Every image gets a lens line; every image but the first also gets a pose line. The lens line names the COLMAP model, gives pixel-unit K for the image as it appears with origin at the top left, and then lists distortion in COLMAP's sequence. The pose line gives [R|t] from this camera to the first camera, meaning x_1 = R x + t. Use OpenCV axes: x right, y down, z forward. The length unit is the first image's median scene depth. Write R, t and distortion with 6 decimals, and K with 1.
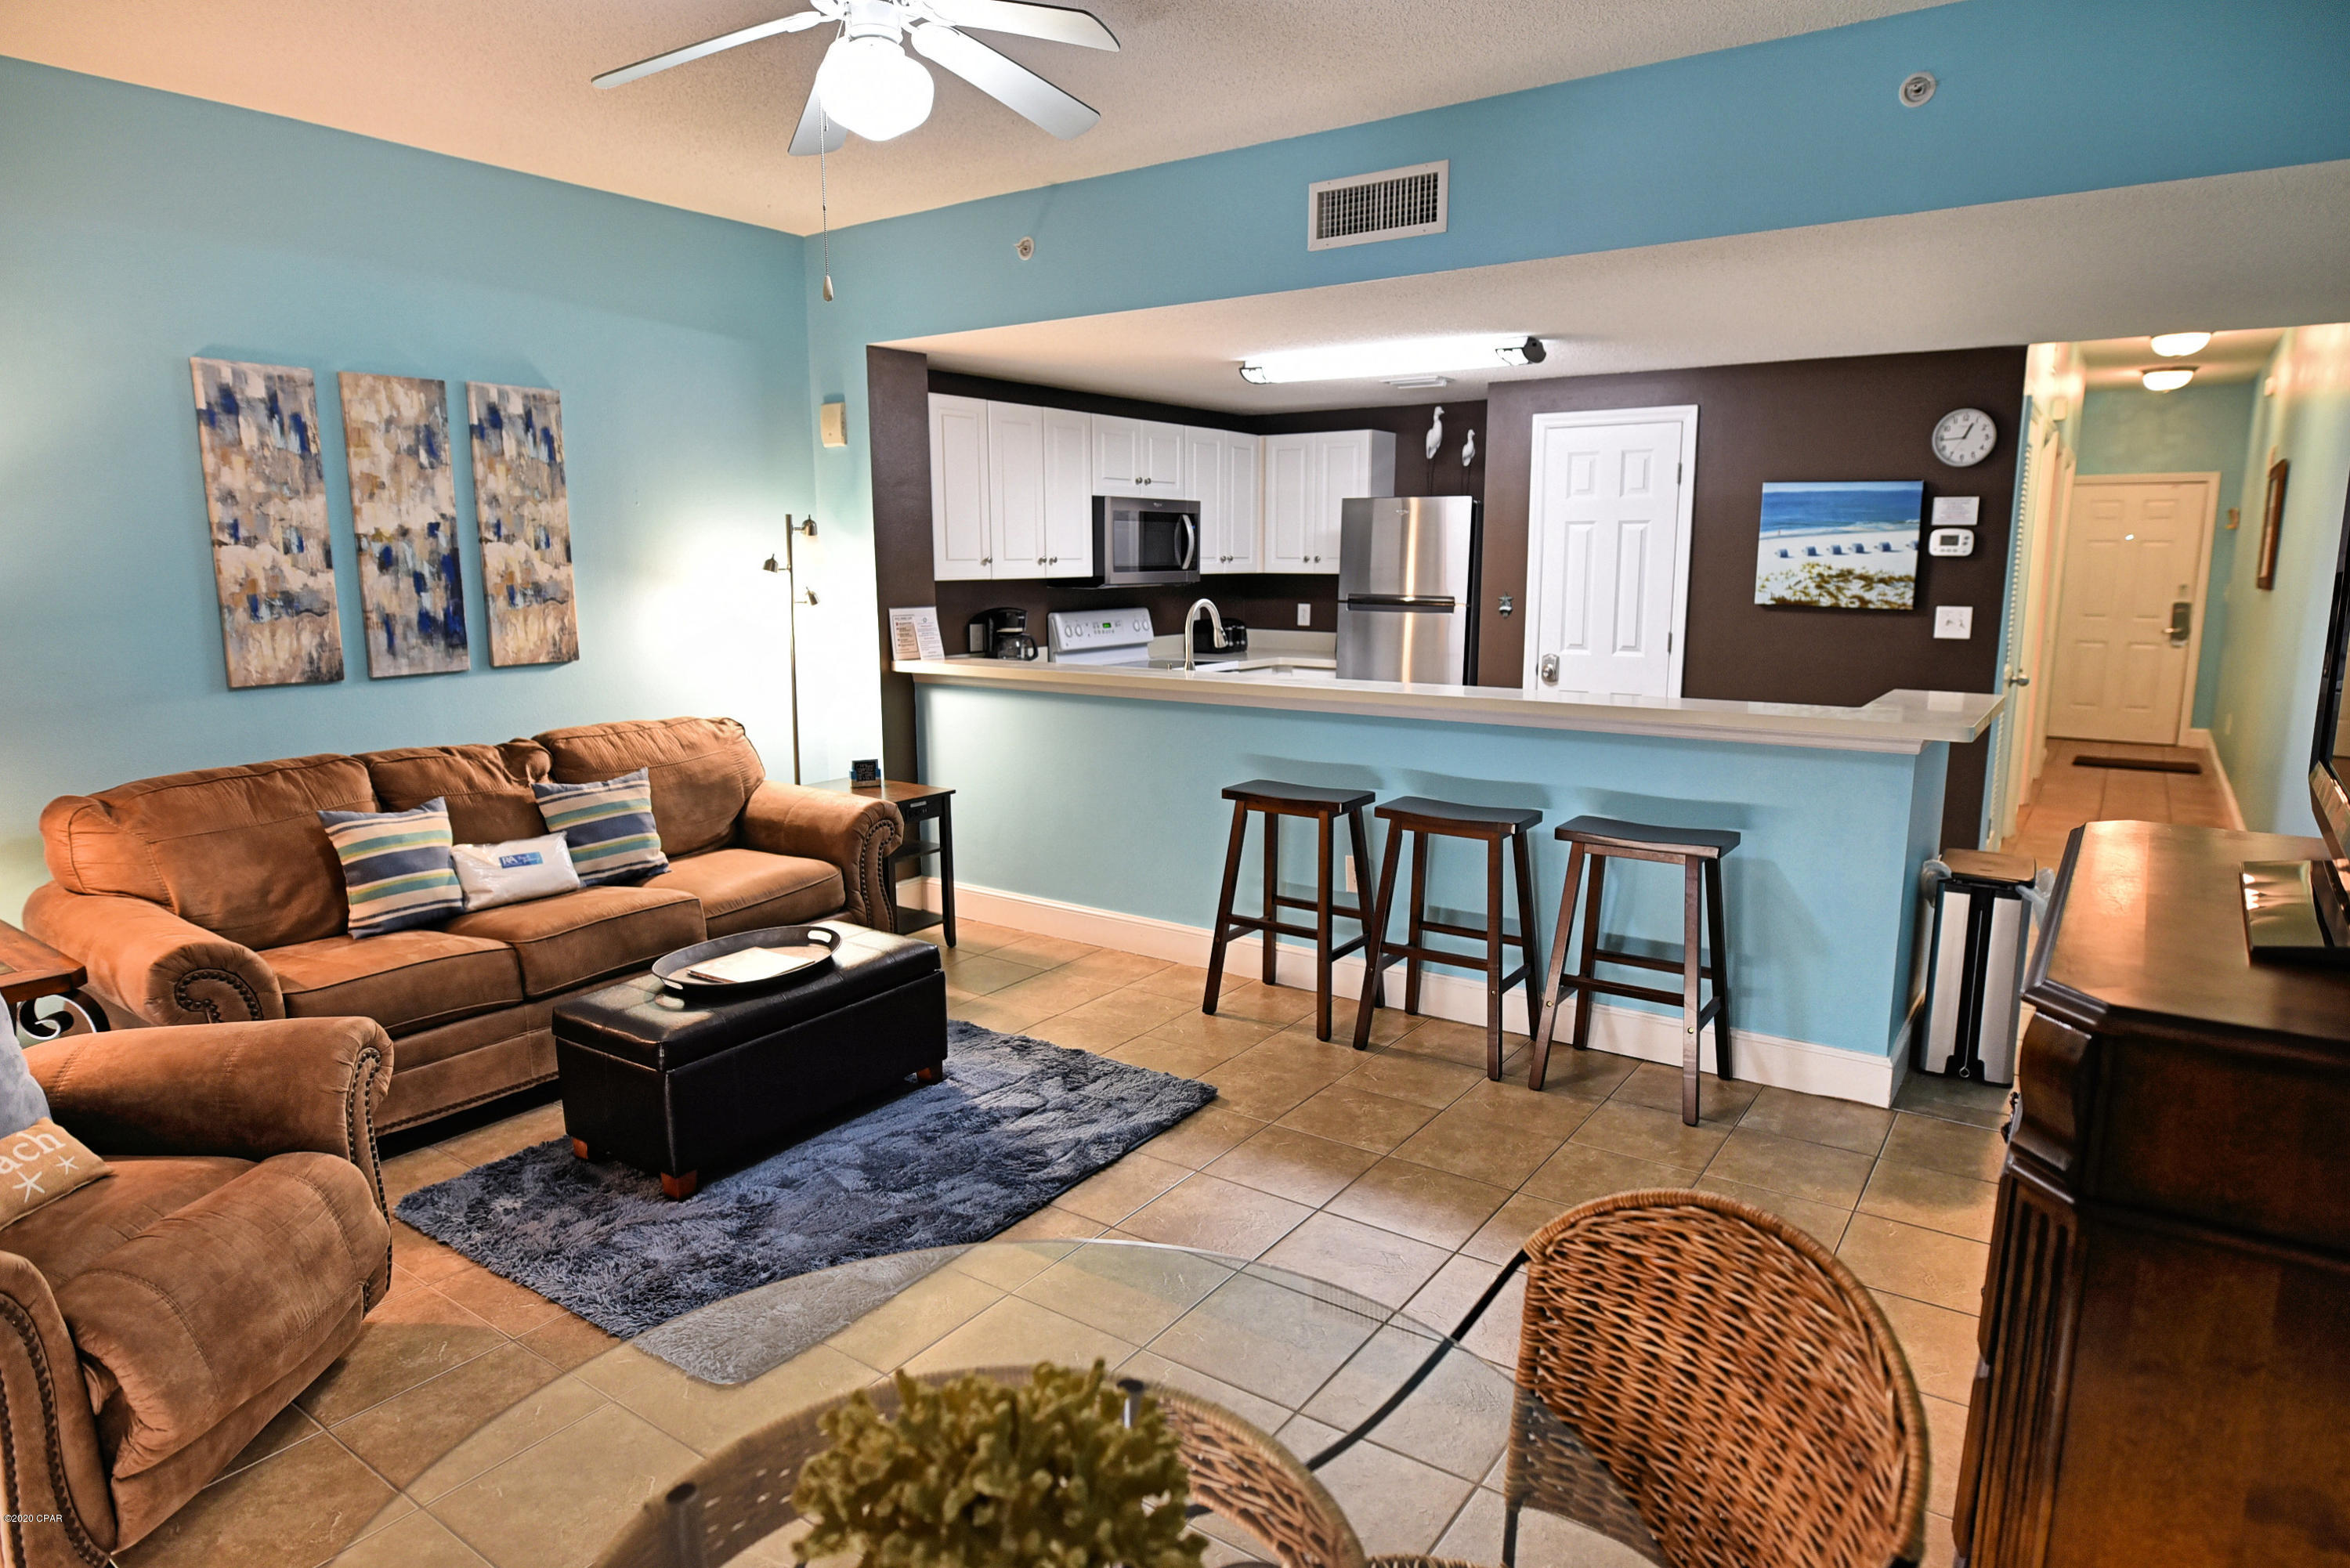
lens RADIAL K [[1353.2, 0, 1178.4], [0, 1353.2, 791.0], [0, 0, 1]] dist [-0.021911, -0.000951]
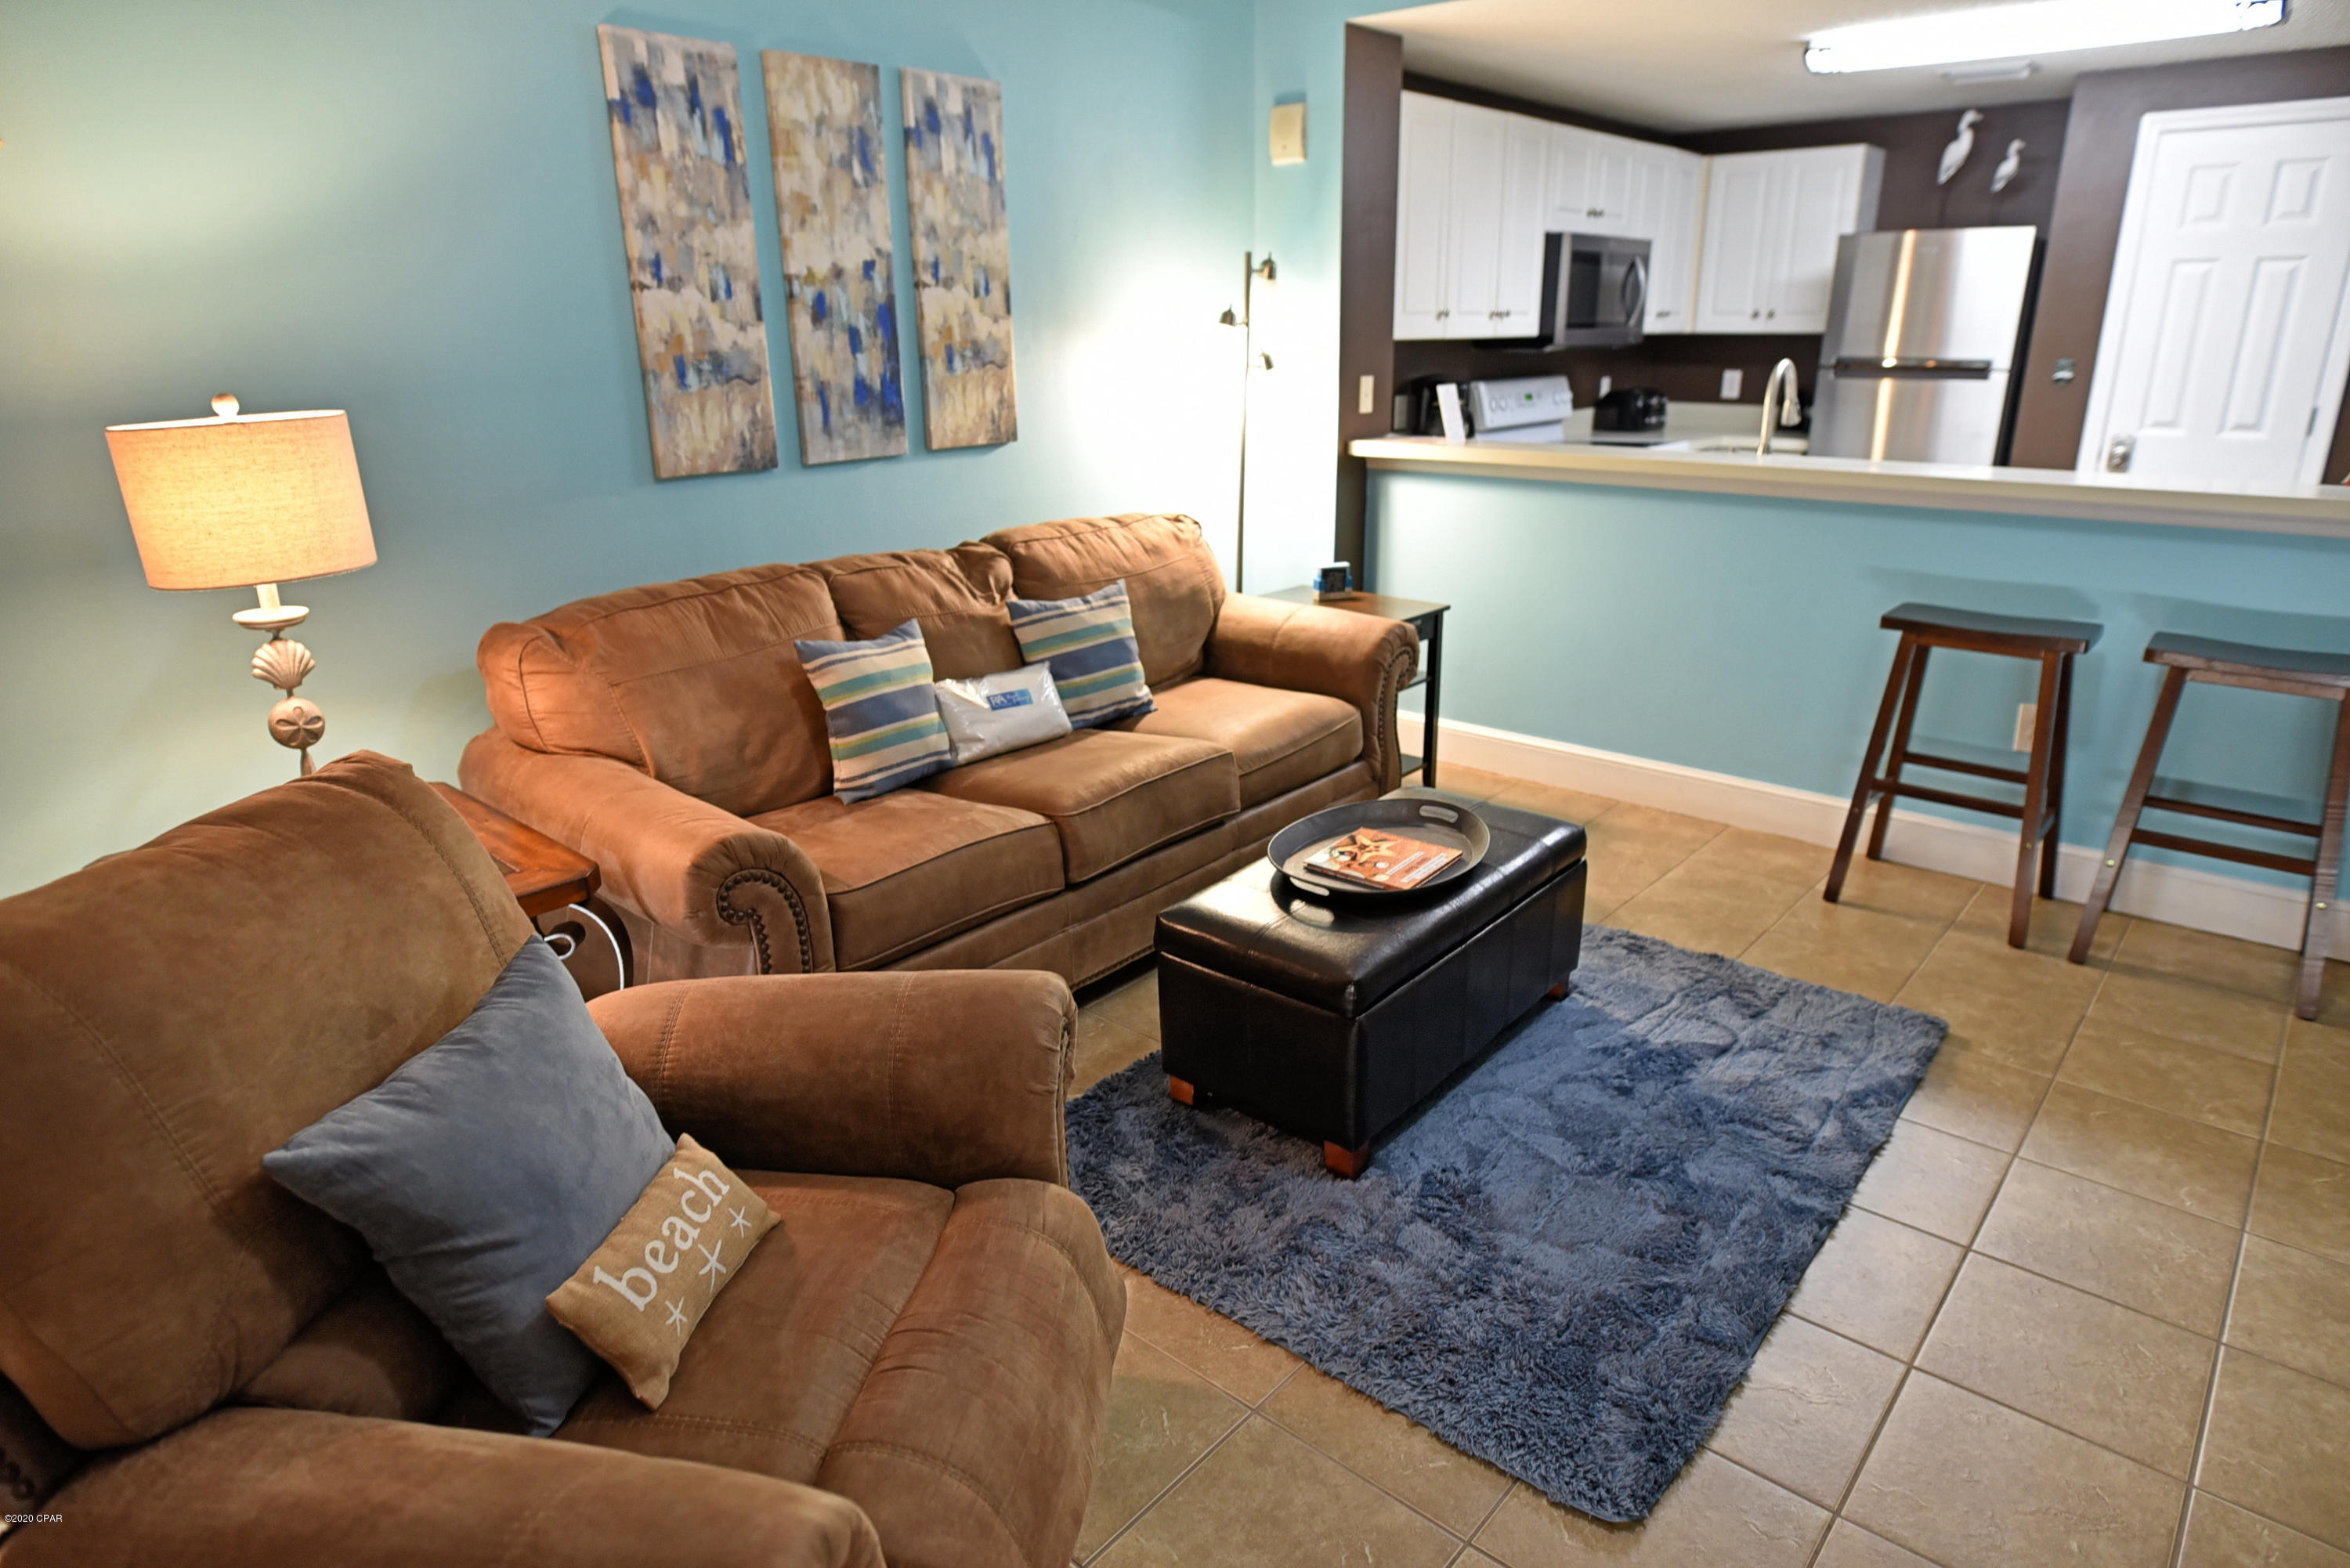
lens RADIAL K [[1353.2, 0, 1179.4], [0, 1353.2, 791.4], [0, 0, 1]] dist [-0.021911, -0.000951]
pose [[0.994289, 0.024896, -0.103775, -0.269434], [-0.008141, 0.987270, 0.158847, -0.020263], [0.106409, -0.157095, 0.981834, 0.192233]]
